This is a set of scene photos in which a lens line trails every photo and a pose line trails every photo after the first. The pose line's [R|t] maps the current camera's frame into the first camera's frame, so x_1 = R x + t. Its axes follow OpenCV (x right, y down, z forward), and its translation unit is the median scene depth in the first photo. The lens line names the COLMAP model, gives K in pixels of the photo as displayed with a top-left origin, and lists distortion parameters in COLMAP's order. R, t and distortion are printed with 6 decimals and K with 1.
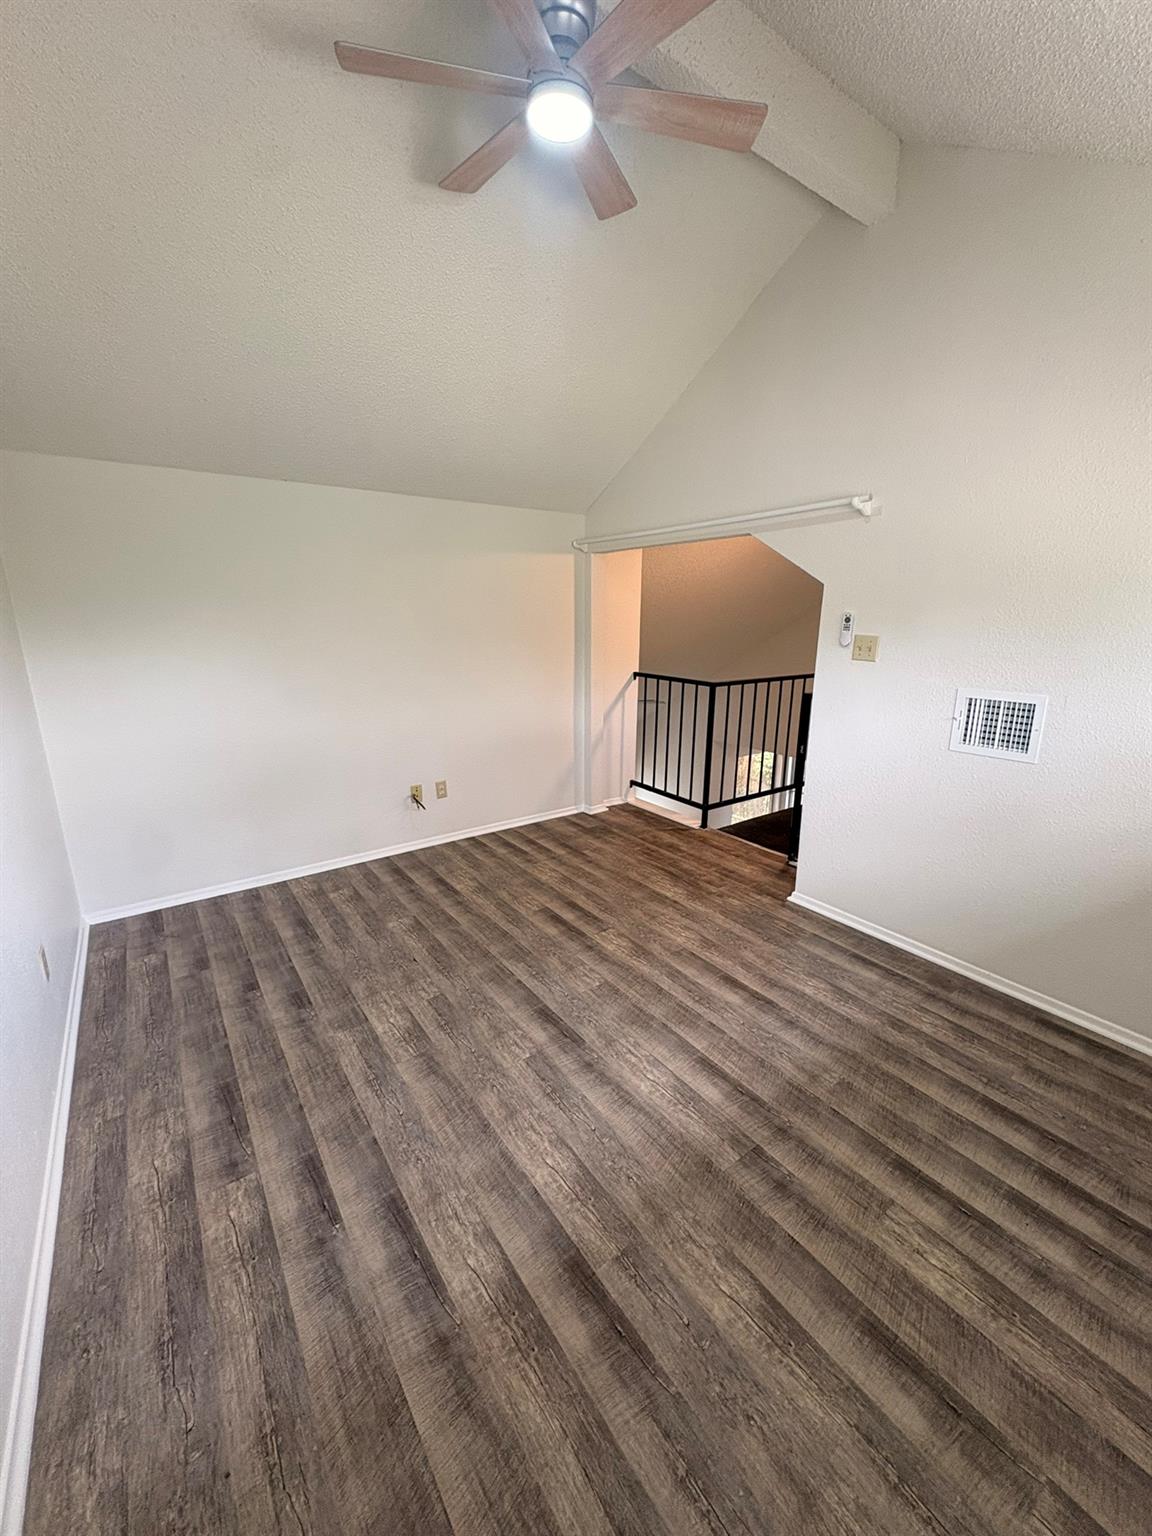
lens RADIAL K [[614.3, 0, 576.7], [0, 614.3, 765.6], [0, 0, 1]] dist [-0.000891, -0.000277]
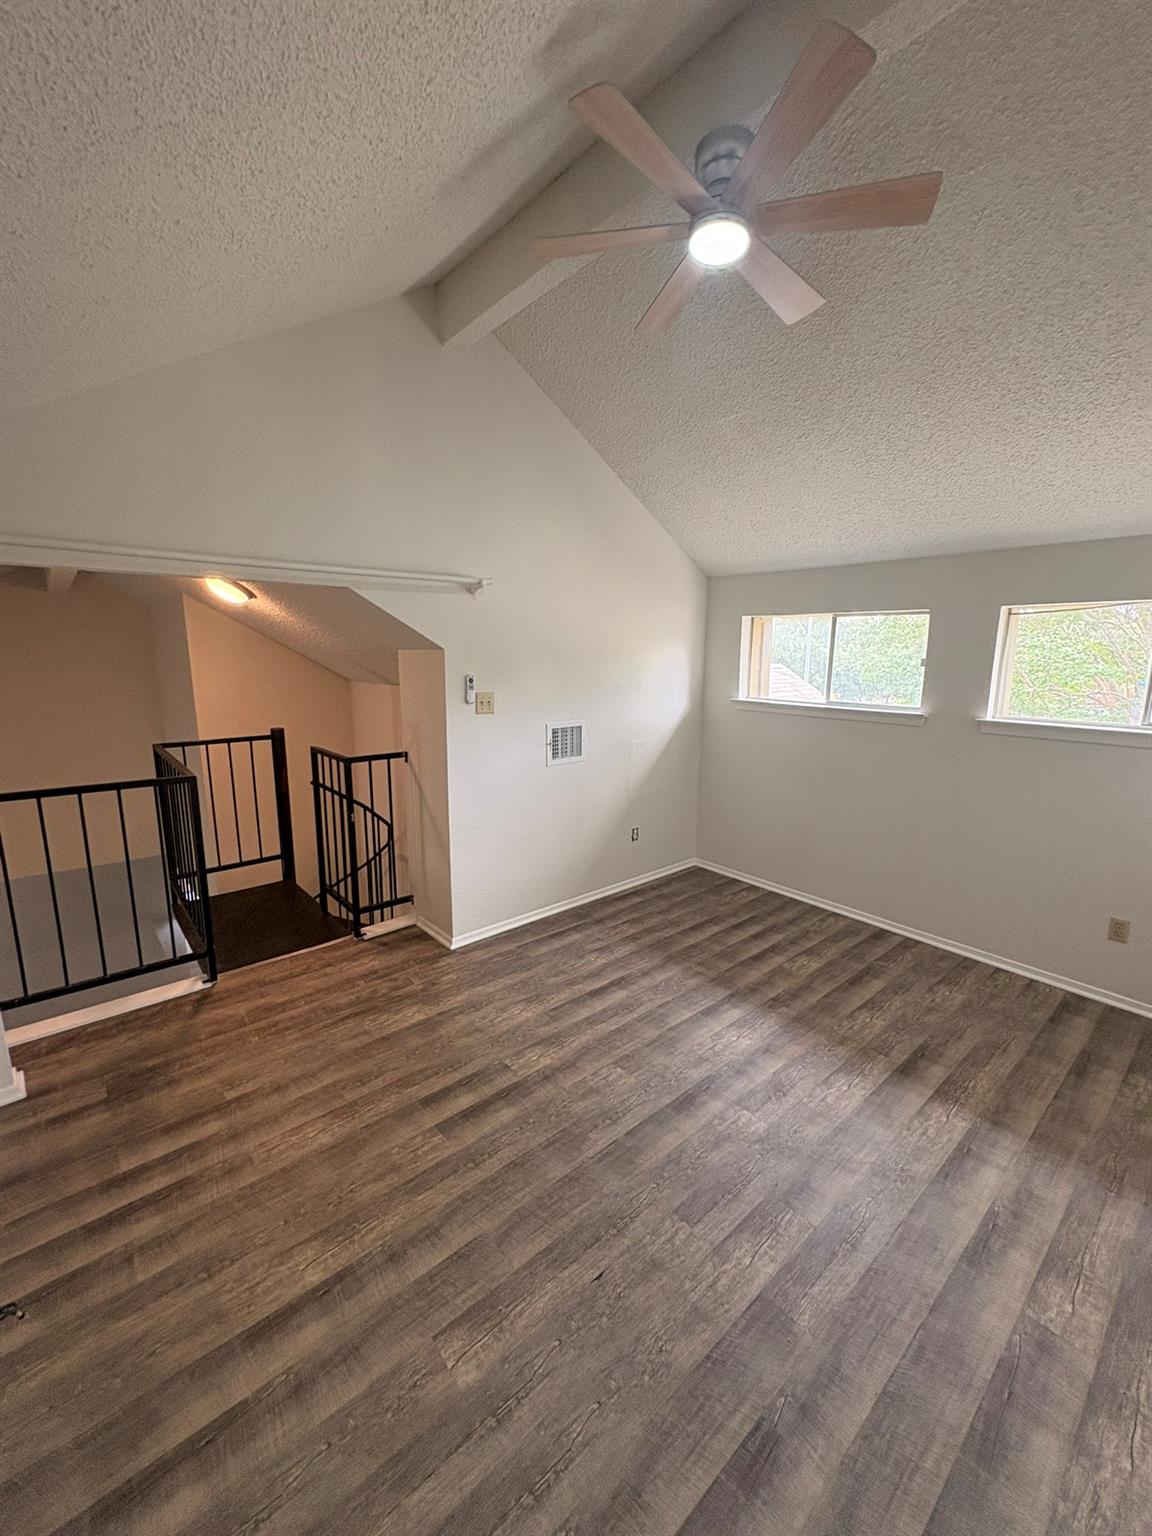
lens RADIAL K [[614.3, 0, 576.7], [0, 614.3, 765.6], [0, 0, 1]] dist [-0.000891, -0.000277]
pose [[-0.087922, -0.182081, 0.979345, -0.839203], [0.235452, 0.951495, 0.198041, -0.306955], [-0.967901, 0.248001, -0.040786, 1.029258]]
